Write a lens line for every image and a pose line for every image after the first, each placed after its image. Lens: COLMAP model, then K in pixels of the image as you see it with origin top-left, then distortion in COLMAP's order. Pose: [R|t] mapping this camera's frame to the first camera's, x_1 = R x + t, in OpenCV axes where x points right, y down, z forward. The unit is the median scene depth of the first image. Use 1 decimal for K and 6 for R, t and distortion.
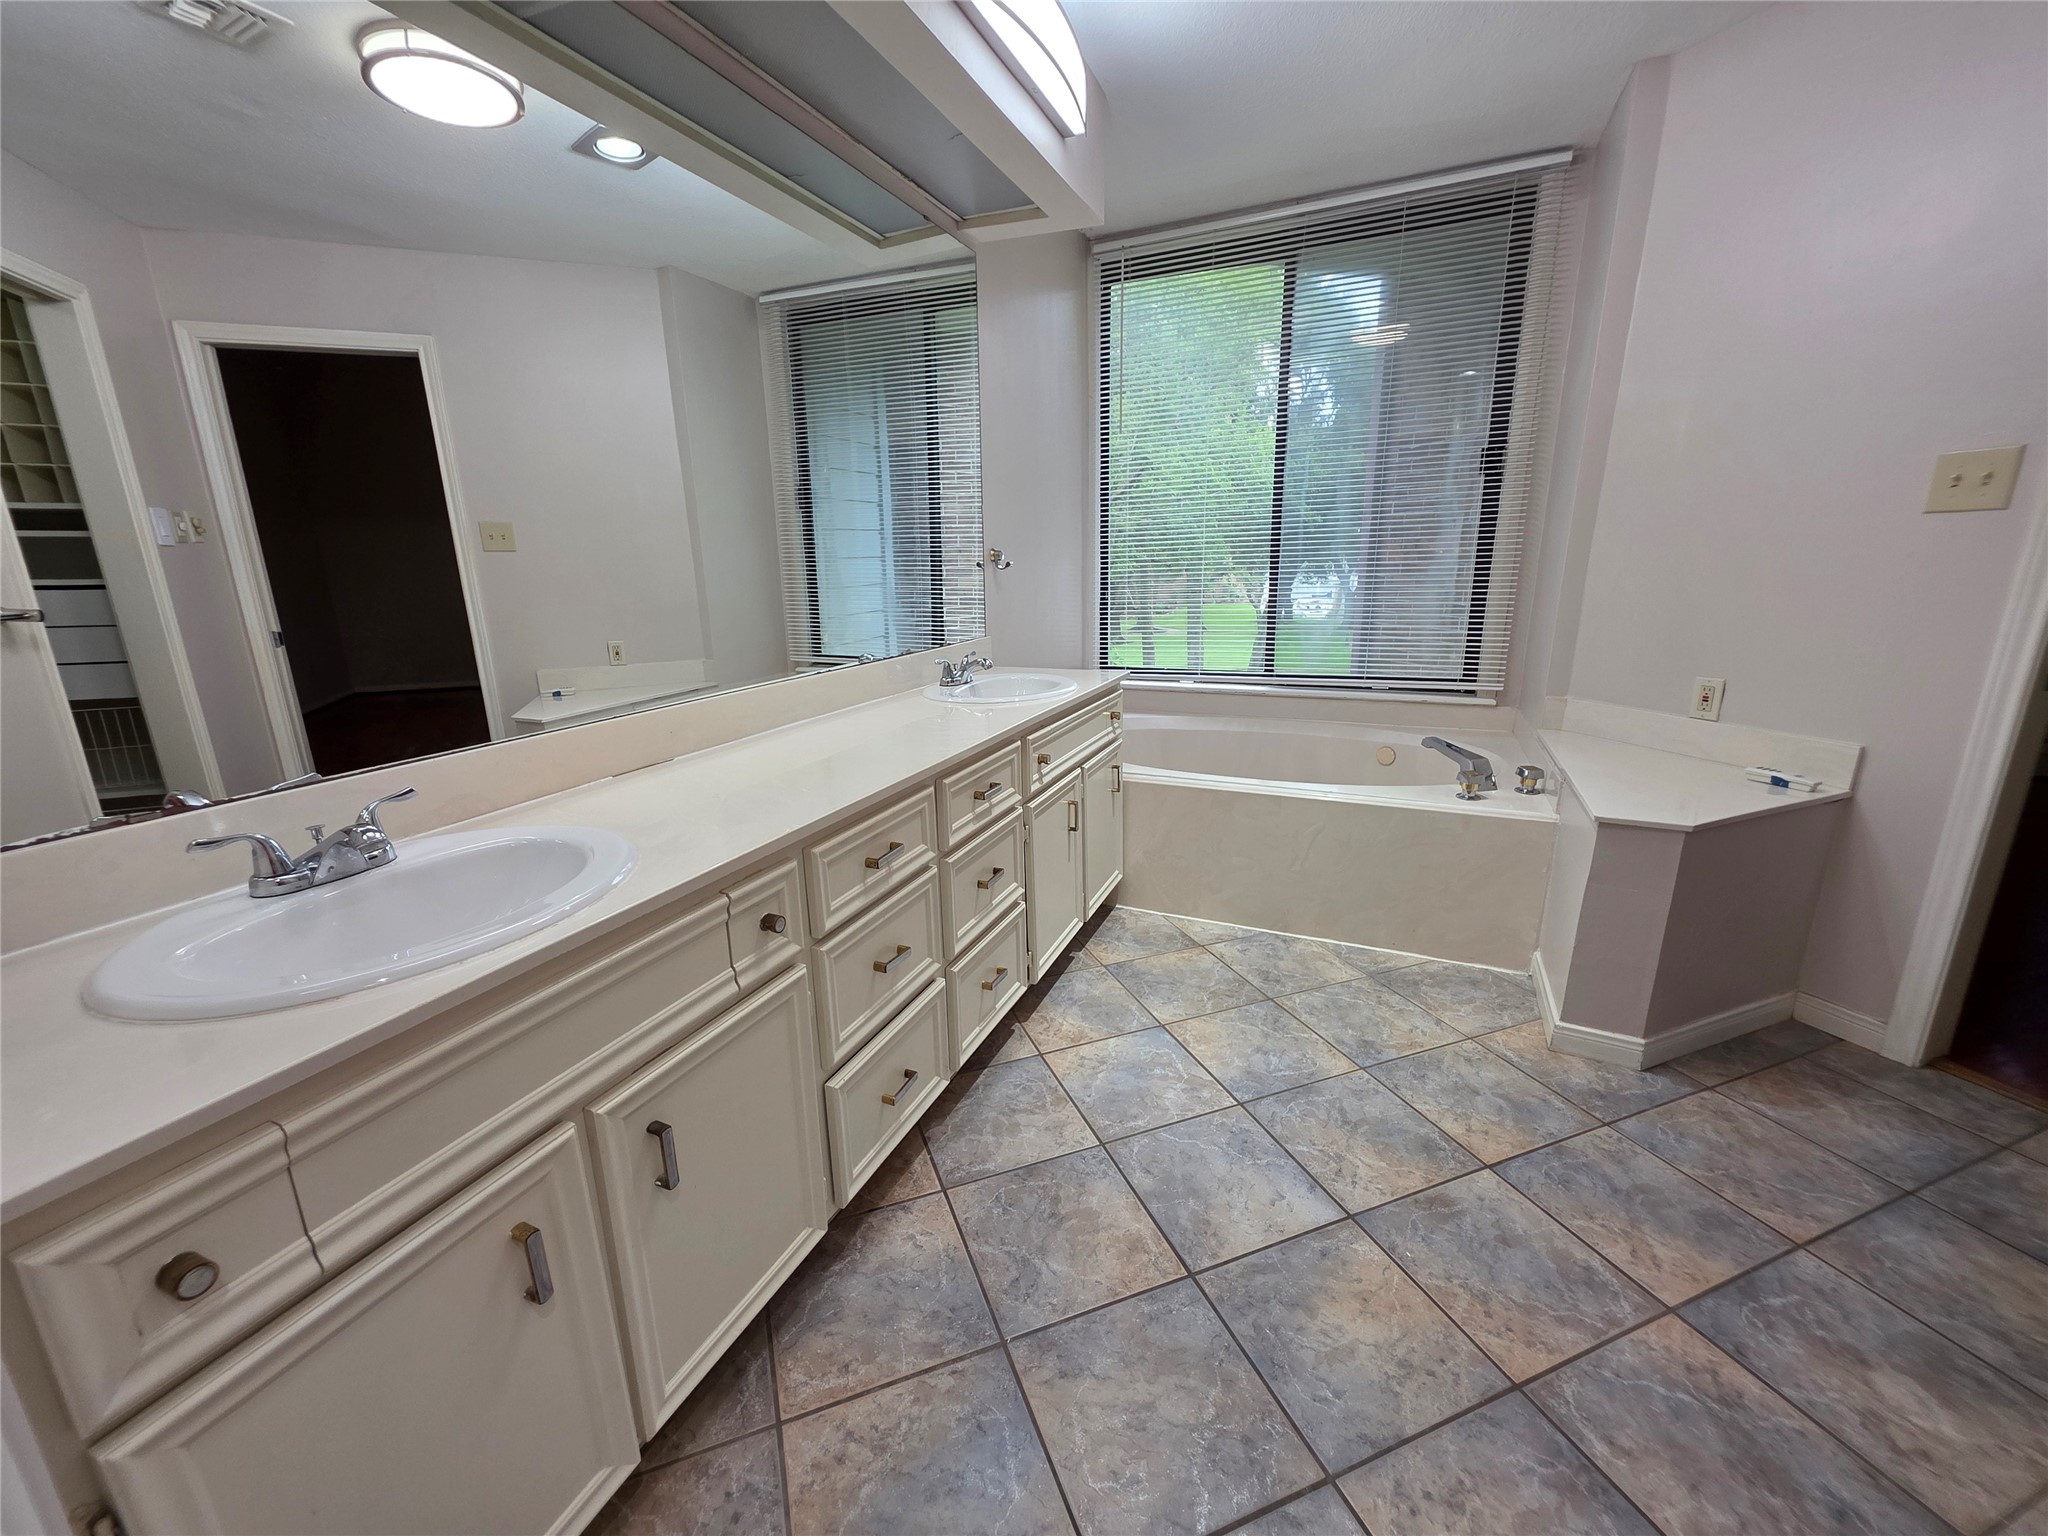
lens RADIAL K [[824.4, 0, 1016.2], [0, 824.4, 766.2], [0, 0, 1]] dist [0.000446, -0.000031]
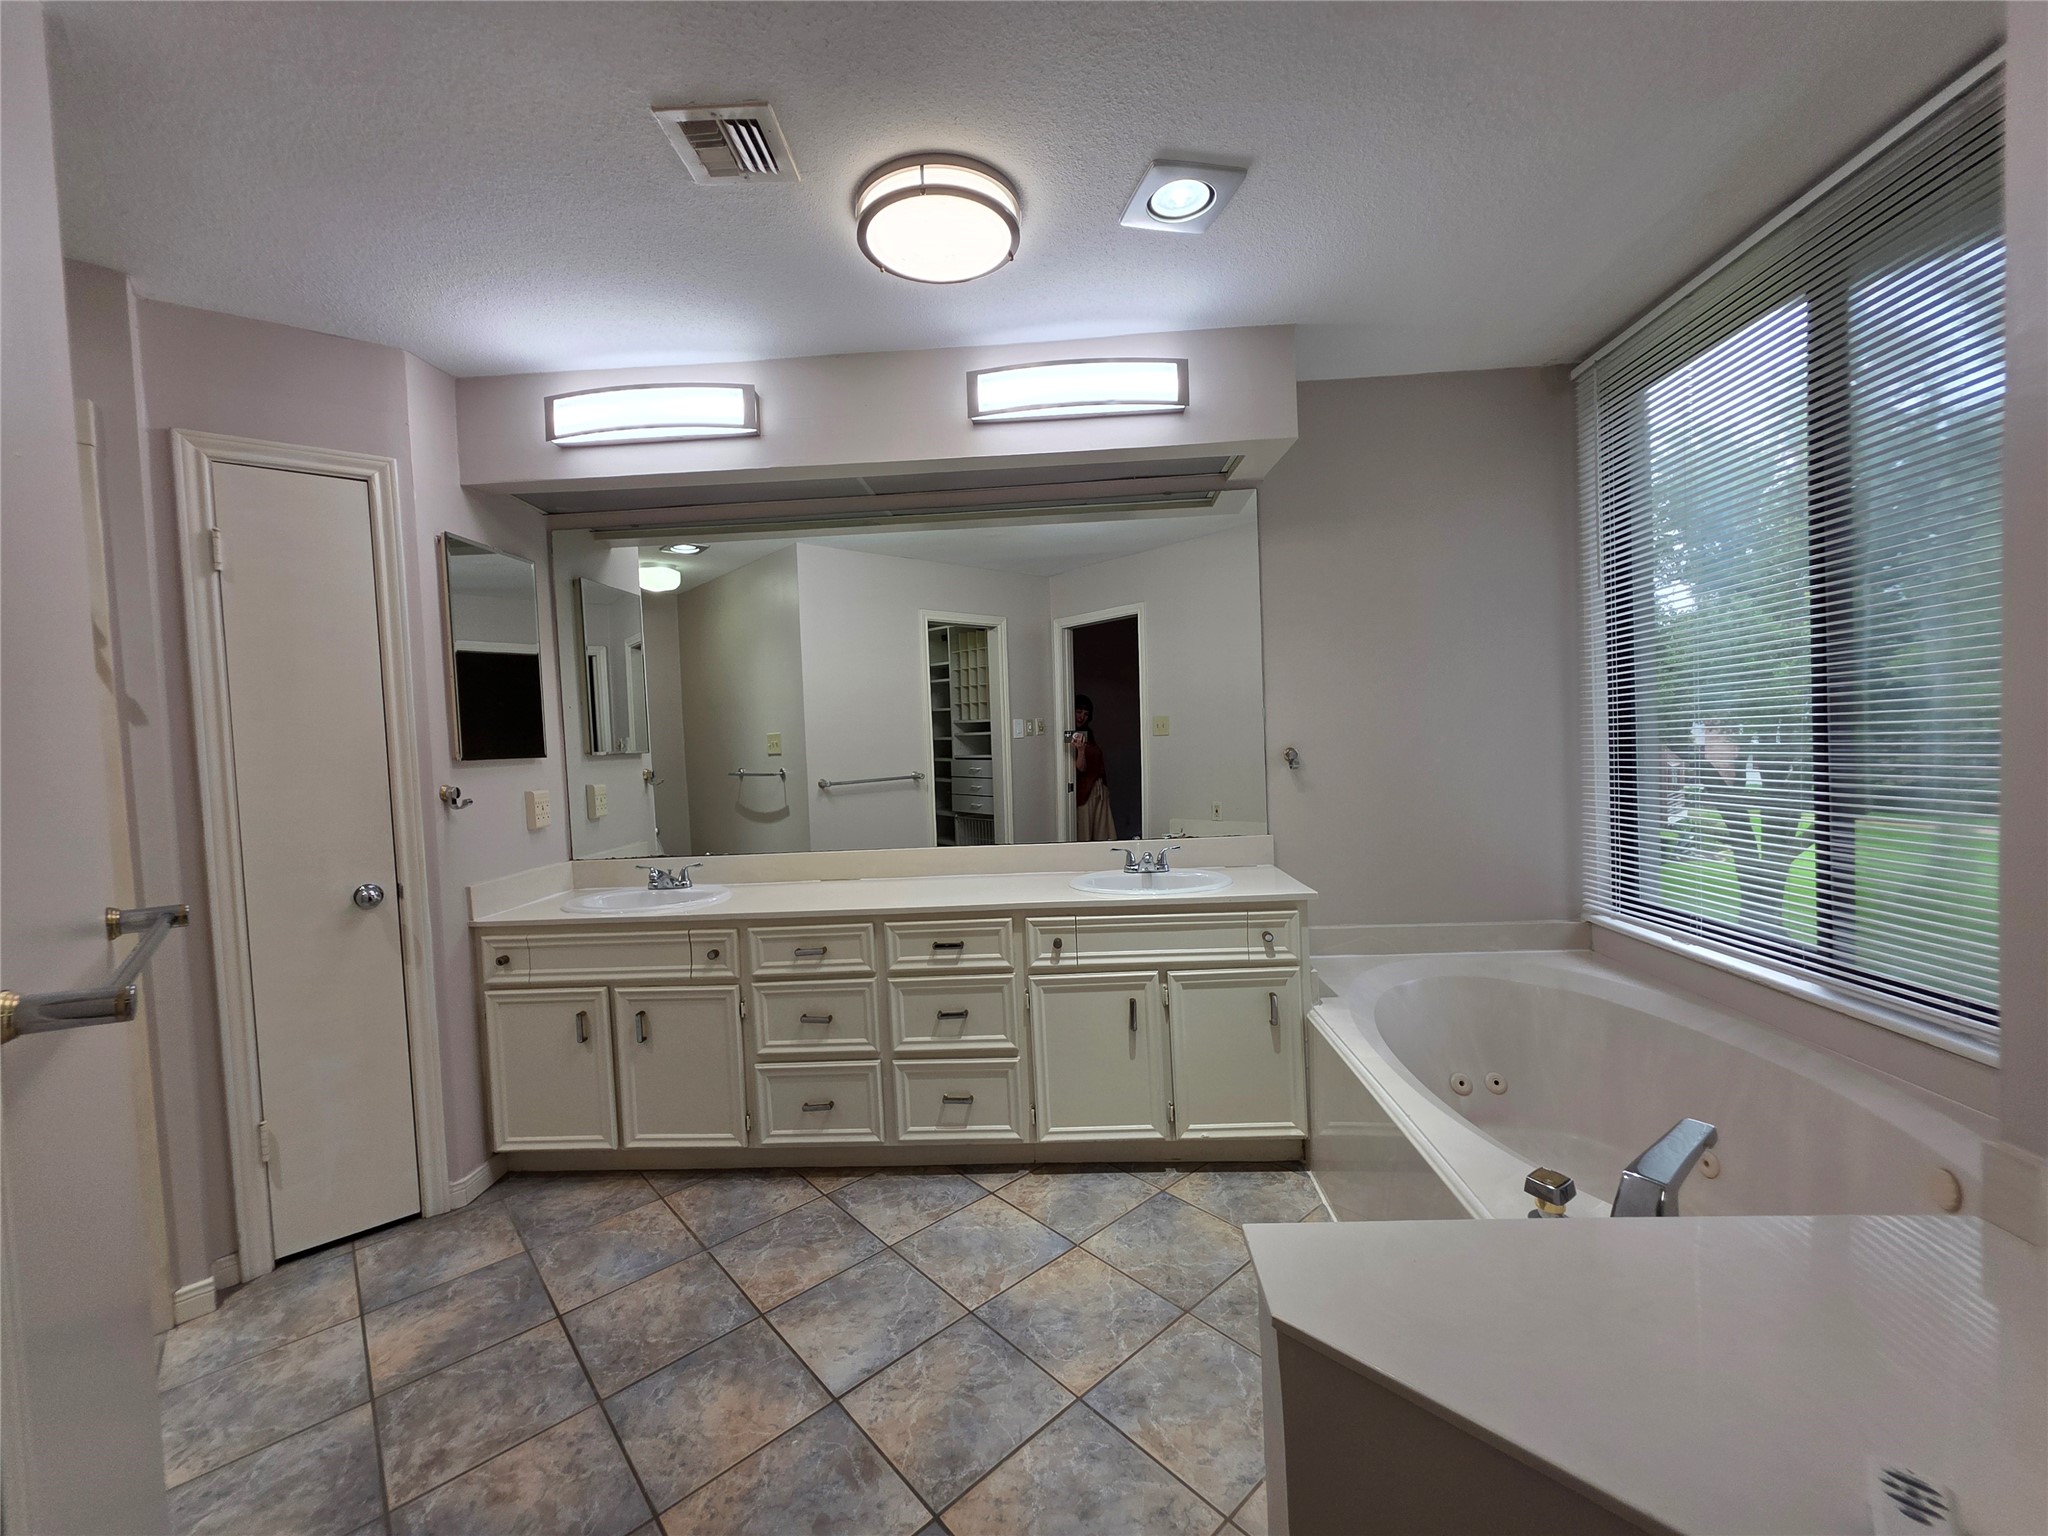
lens RADIAL K [[824.4, 0, 1023.3], [0, 824.4, 771.8], [0, 0, 1]] dist [0.000446, -0.000031]
pose [[0.357378, 0.043325, -0.932954, 1.582231], [-0.196291, 0.980096, -0.029677, -0.291710], [0.913100, 0.193737, 0.358769, 0.740507]]
